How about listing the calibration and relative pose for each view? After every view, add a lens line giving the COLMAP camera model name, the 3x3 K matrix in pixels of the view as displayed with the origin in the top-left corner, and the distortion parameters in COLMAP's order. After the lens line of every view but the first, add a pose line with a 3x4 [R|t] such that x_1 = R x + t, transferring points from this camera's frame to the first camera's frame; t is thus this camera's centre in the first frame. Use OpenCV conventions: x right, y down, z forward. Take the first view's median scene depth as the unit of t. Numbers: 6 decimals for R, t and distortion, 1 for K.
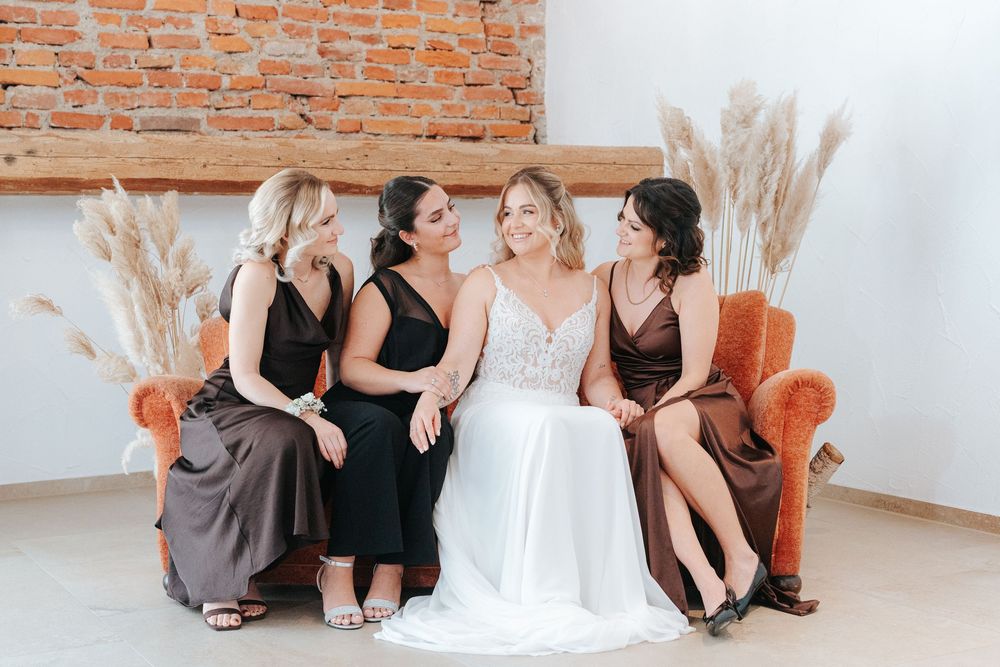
lens RADIAL K [[1324.3, 0, 500.0], [0, 1324.3, 333.6], [0, 0, 1]] dist [-0.021950, 0.000000]
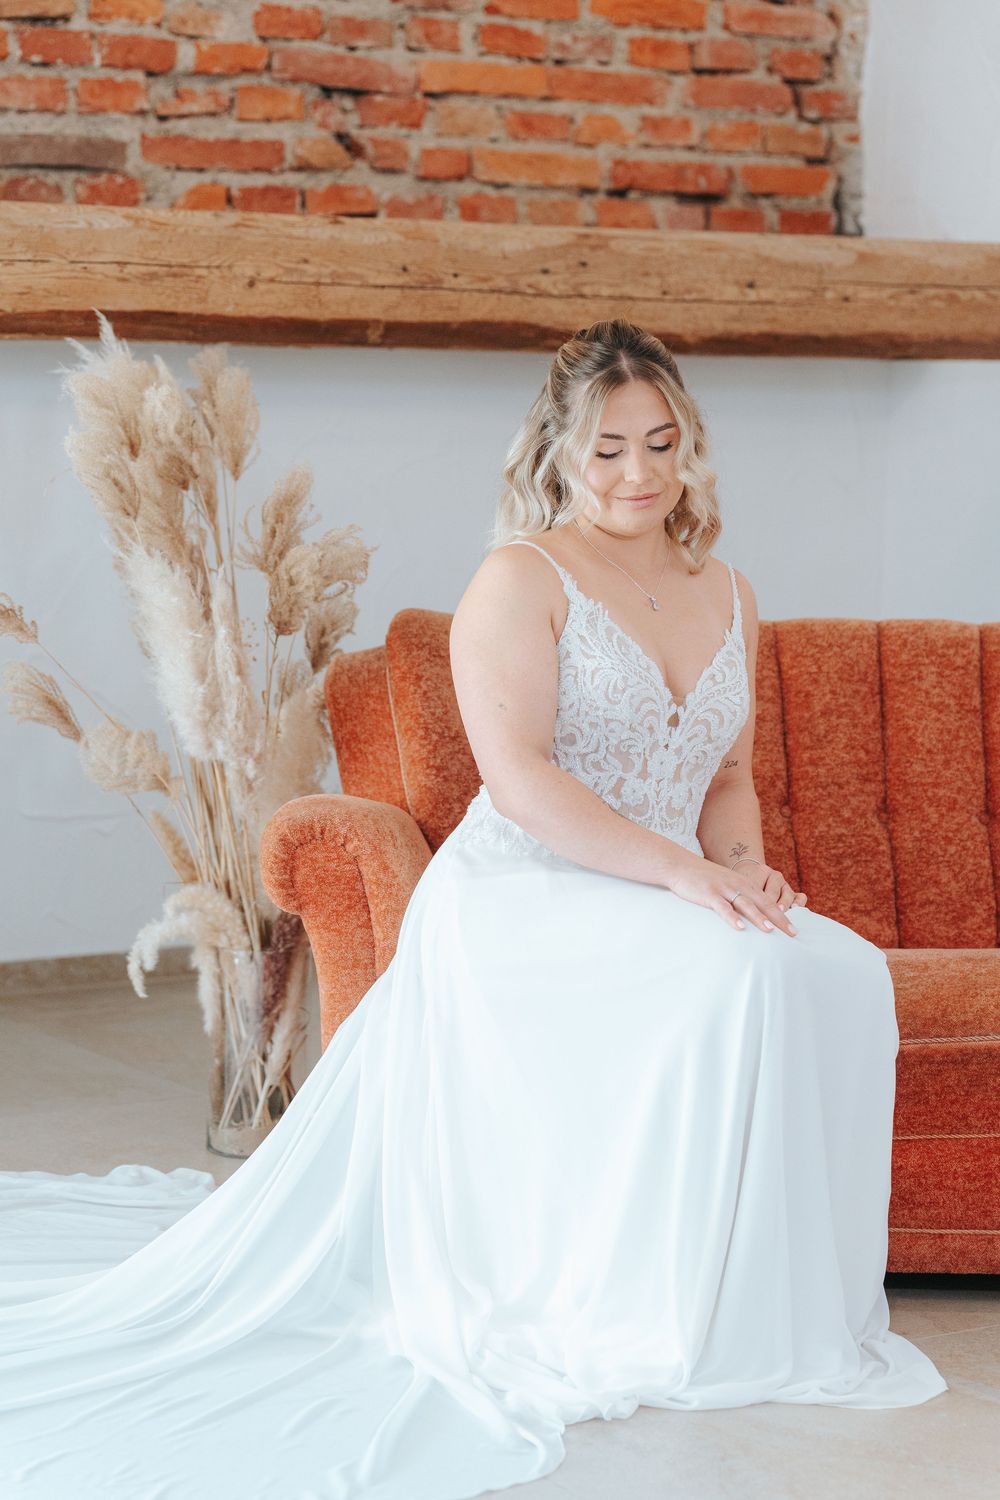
lens RADIAL K [[3257.8, 0, 499.9], [0, 3257.8, 750.1], [0, 0, 1]] dist [0.022759, 0.000000]
pose [[0.997701, 0.029481, 0.061029, -0.160525], [-0.032985, 0.997816, 0.057225, -0.029893], [-0.059208, -0.059107, 0.996494, -0.065688]]
